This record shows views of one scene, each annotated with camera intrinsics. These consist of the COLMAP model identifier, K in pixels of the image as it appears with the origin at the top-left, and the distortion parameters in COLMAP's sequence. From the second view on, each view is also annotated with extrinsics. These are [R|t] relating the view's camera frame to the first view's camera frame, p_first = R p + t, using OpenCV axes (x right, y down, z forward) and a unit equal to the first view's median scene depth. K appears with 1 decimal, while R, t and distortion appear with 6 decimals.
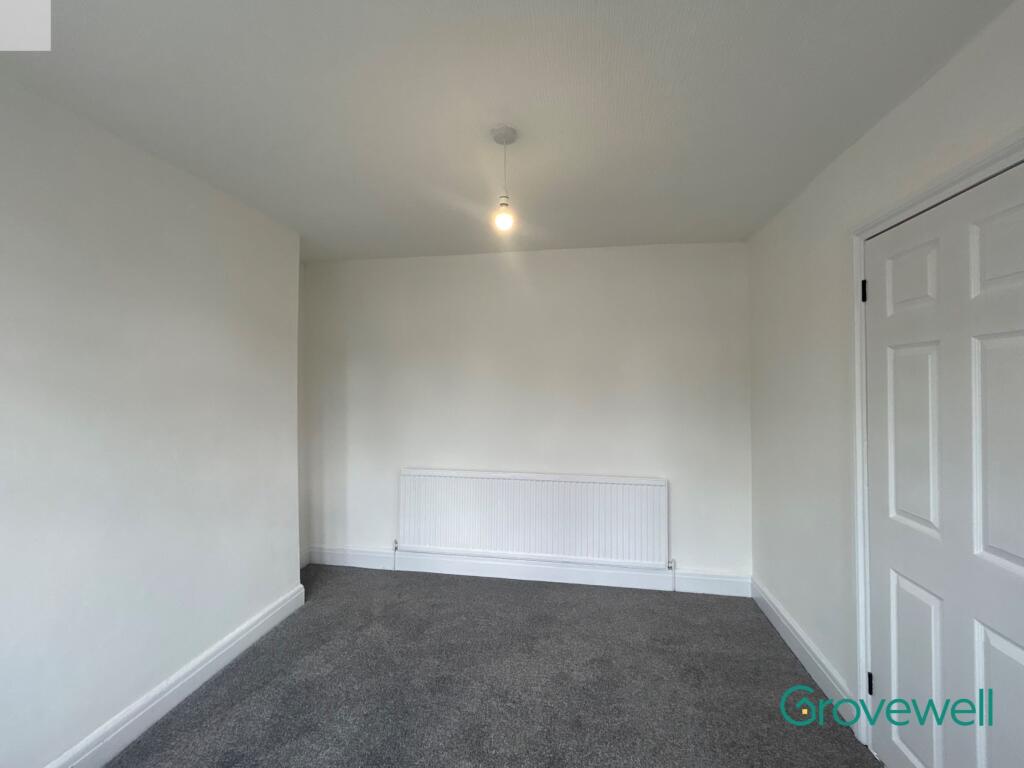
lens RADIAL K [[417.7, 0, 513.9], [0, 417.7, 383.3], [0, 0, 1]] dist [-0.000072, -0.000124]
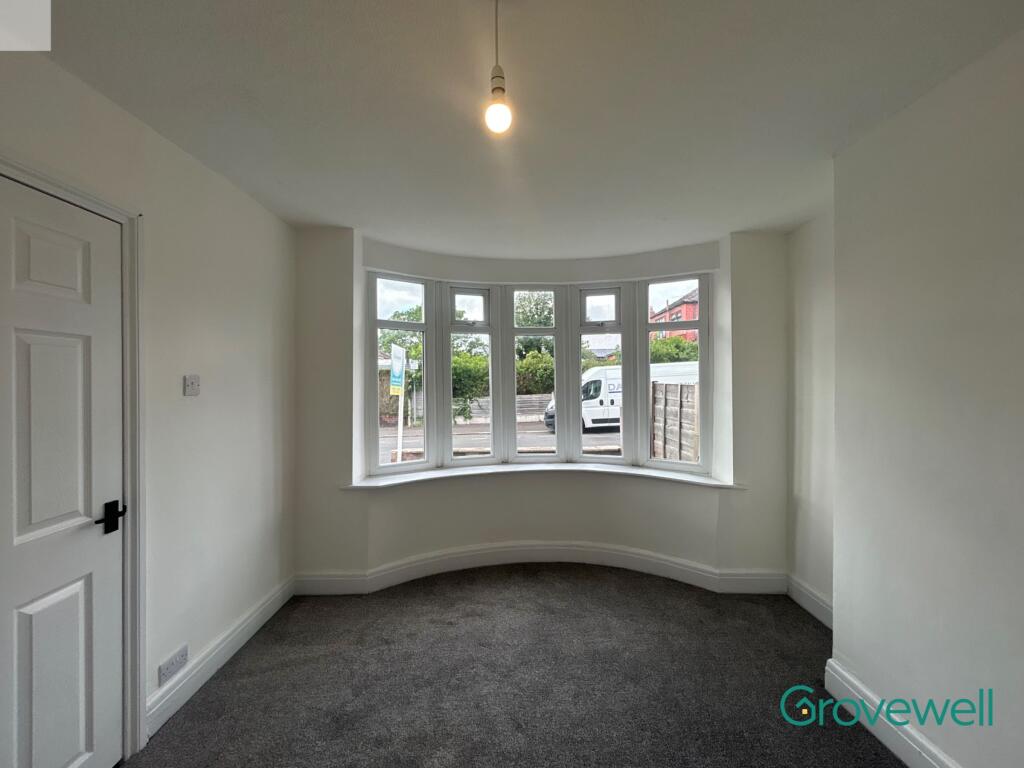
lens RADIAL K [[417.7, 0, 513.9], [0, 417.7, 383.3], [0, 0, 1]] dist [-0.000072, -0.000124]
pose [[-0.983623, 0.007087, -0.180098, 0.067422], [0.004767, 0.999900, 0.013314, 0.007721], [0.180174, 0.012237, -0.983559, 1.614822]]
